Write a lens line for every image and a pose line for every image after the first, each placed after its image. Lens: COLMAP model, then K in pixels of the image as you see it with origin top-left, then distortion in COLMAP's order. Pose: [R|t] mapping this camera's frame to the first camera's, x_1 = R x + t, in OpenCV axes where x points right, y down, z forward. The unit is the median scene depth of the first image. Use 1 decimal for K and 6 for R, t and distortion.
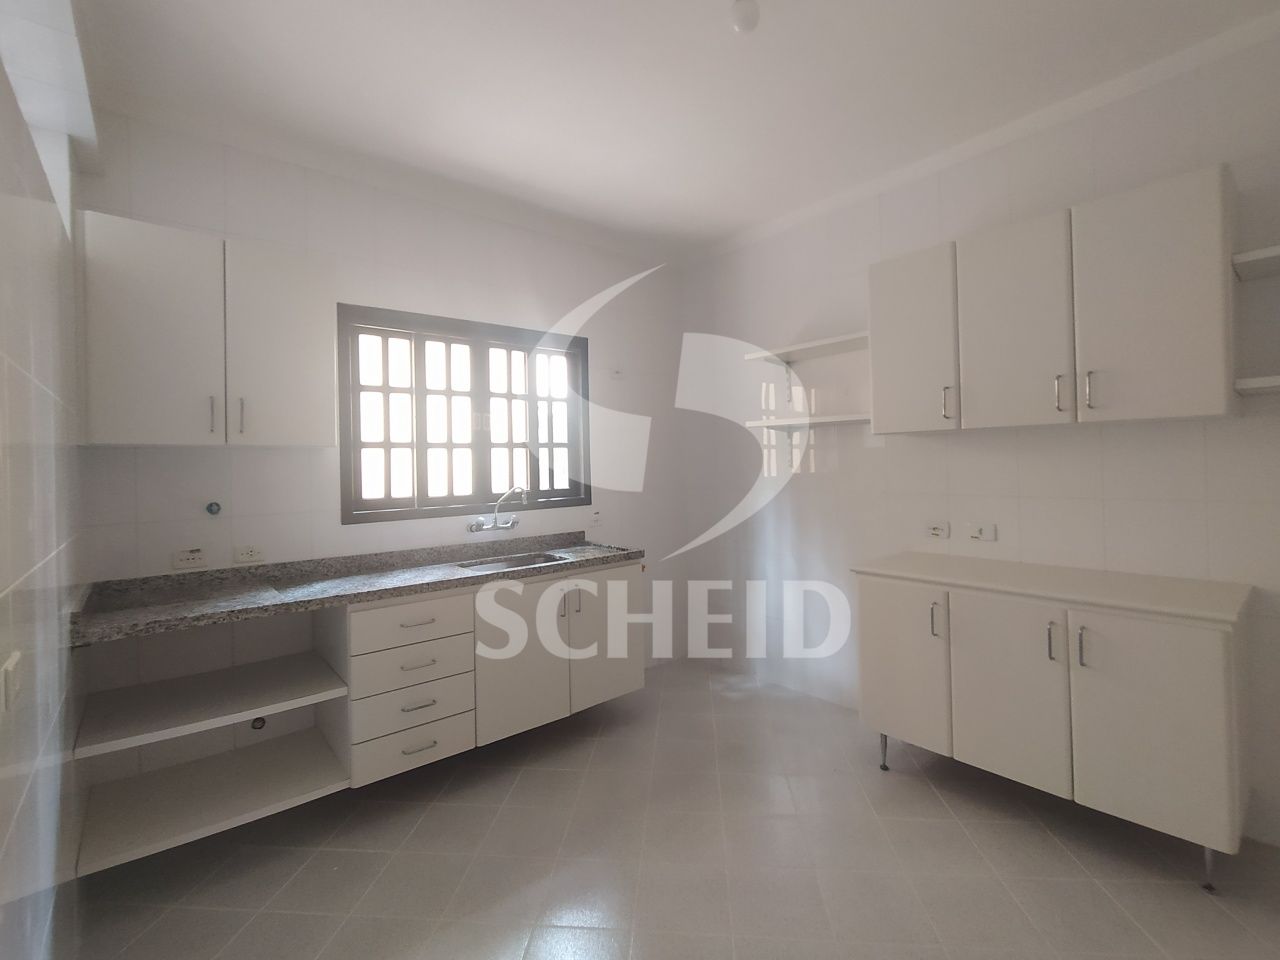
lens RADIAL K [[563.3, 0, 636.7], [0, 563.3, 454.2], [0, 0, 1]] dist [-0.018007, -0.000264]
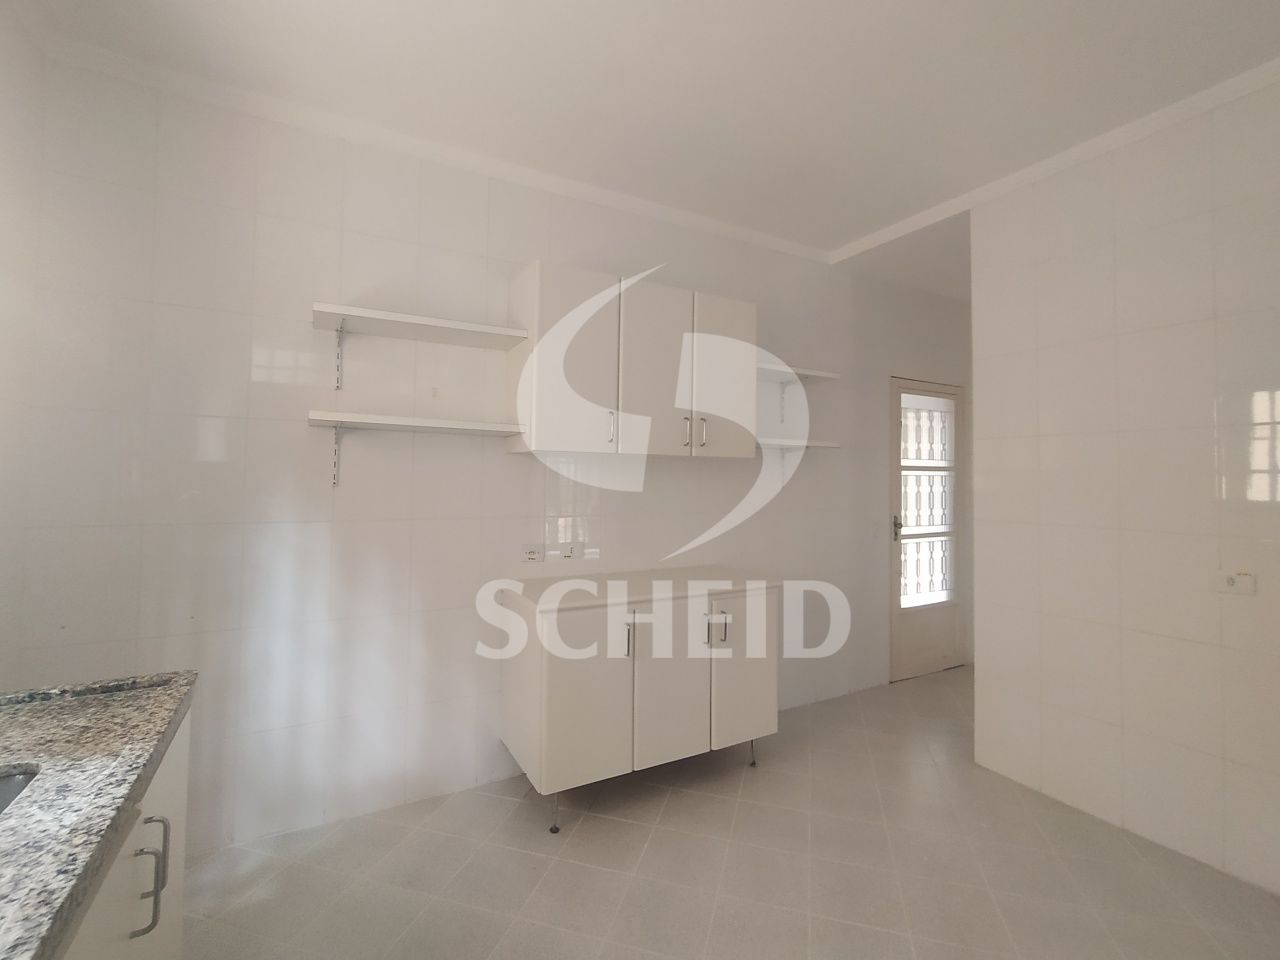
lens RADIAL K [[563.3, 0, 636.7], [0, 563.3, 454.2], [0, 0, 1]] dist [-0.018007, -0.000264]
pose [[0.188411, 0.059062, 0.980313, -0.385979], [-0.034041, 0.997983, -0.053584, 0.010345], [-0.981500, -0.023275, 0.190042, 0.642134]]
